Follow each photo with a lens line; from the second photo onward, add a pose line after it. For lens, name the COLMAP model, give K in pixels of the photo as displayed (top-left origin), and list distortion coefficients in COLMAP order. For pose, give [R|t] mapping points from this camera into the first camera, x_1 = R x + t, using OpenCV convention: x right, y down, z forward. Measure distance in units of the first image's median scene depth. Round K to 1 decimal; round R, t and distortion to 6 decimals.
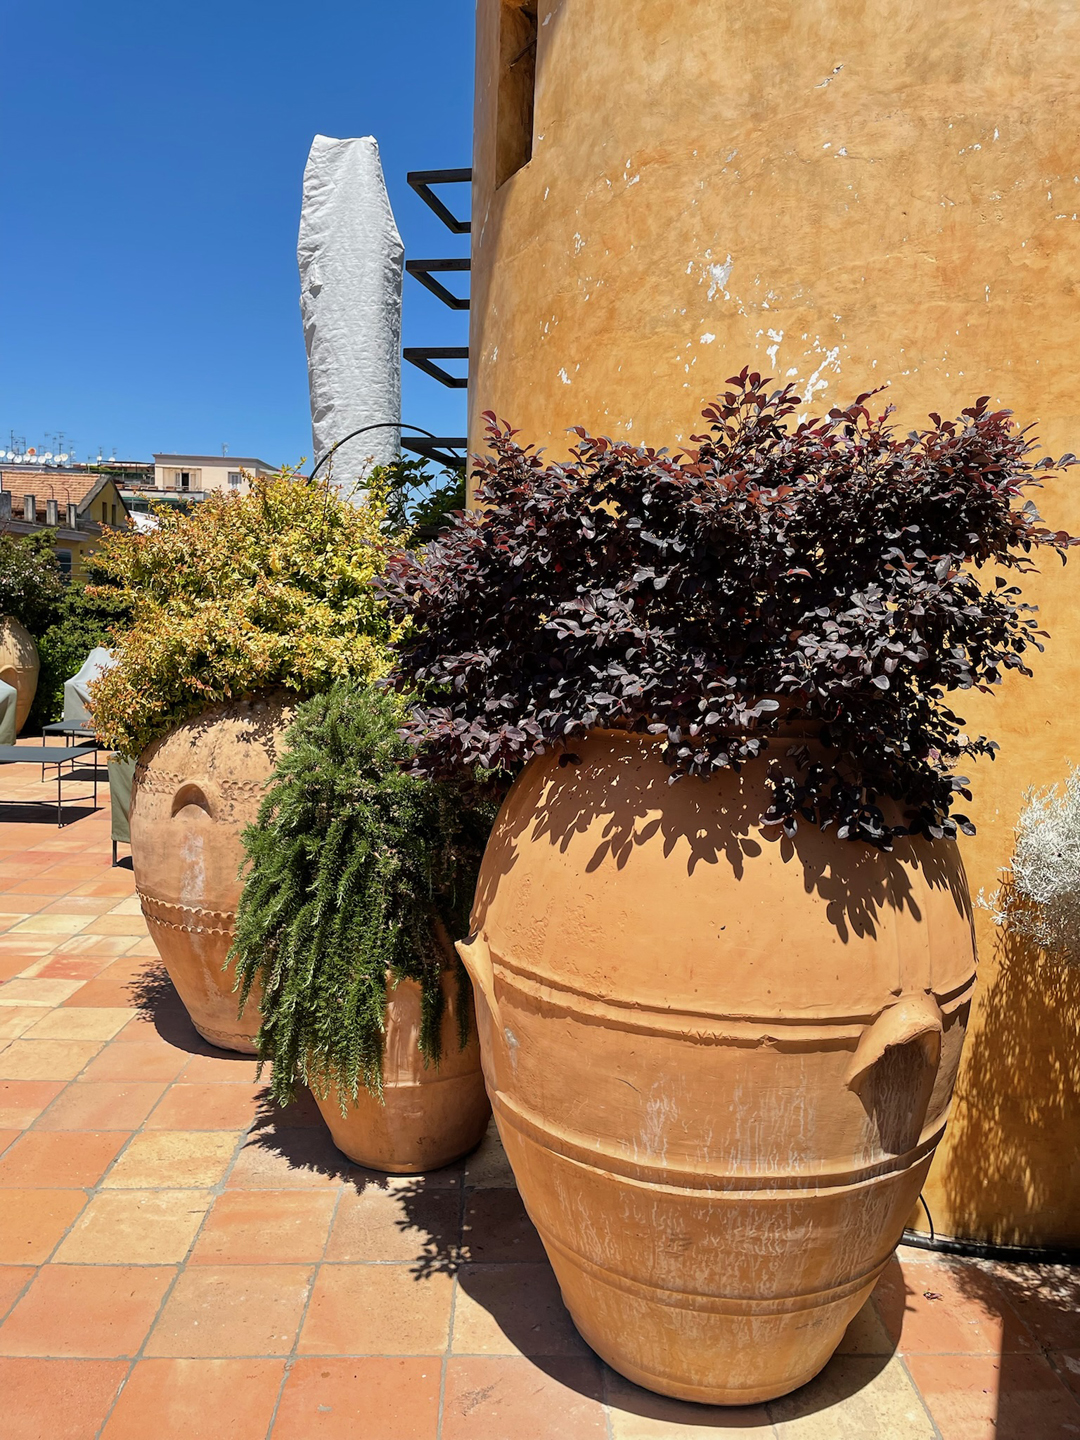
lens RADIAL K [[1087.0, 0, 540.6], [0, 1087.0, 718.4], [0, 0, 1]] dist [0.008805, 0.001932]
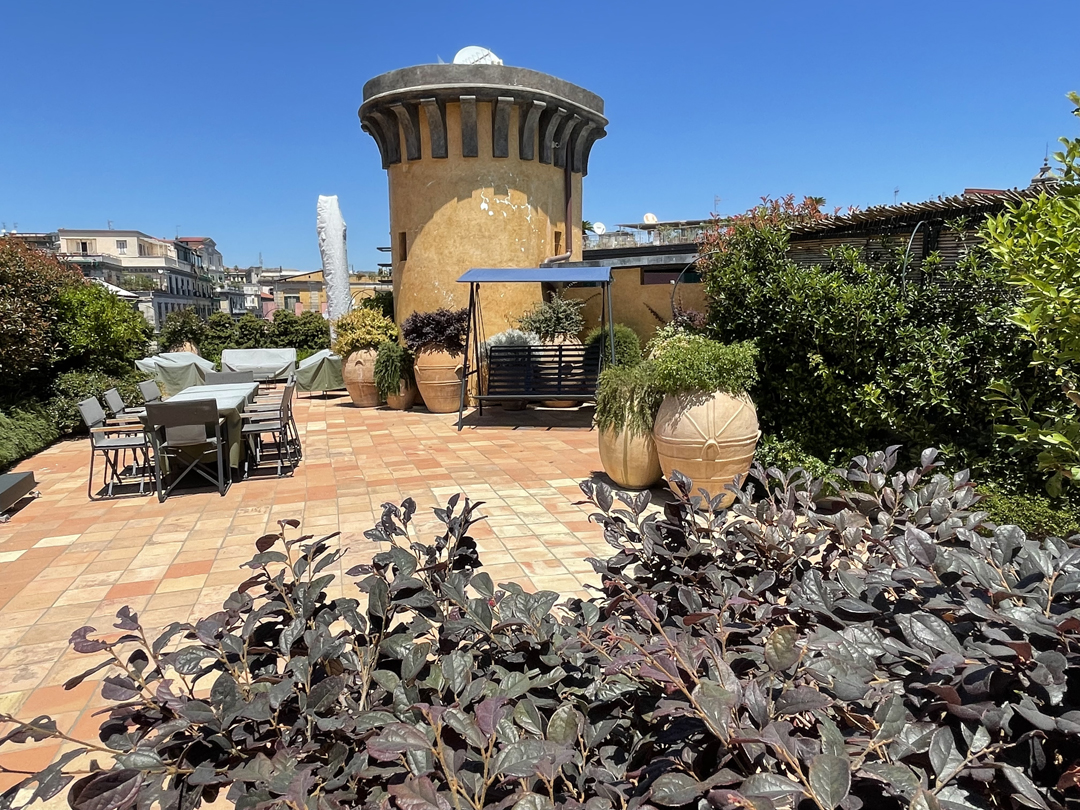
lens RADIAL K [[741.2, 0, 529.7], [0, 741.2, 413.8], [0, 0, 1]] dist [0.006715, -0.001538]
pose [[0.966751, -0.083640, 0.241653, -0.423434], [0.076685, 0.996329, 0.038061, 0.275955], [-0.243949, -0.018264, 0.969616, -3.320449]]
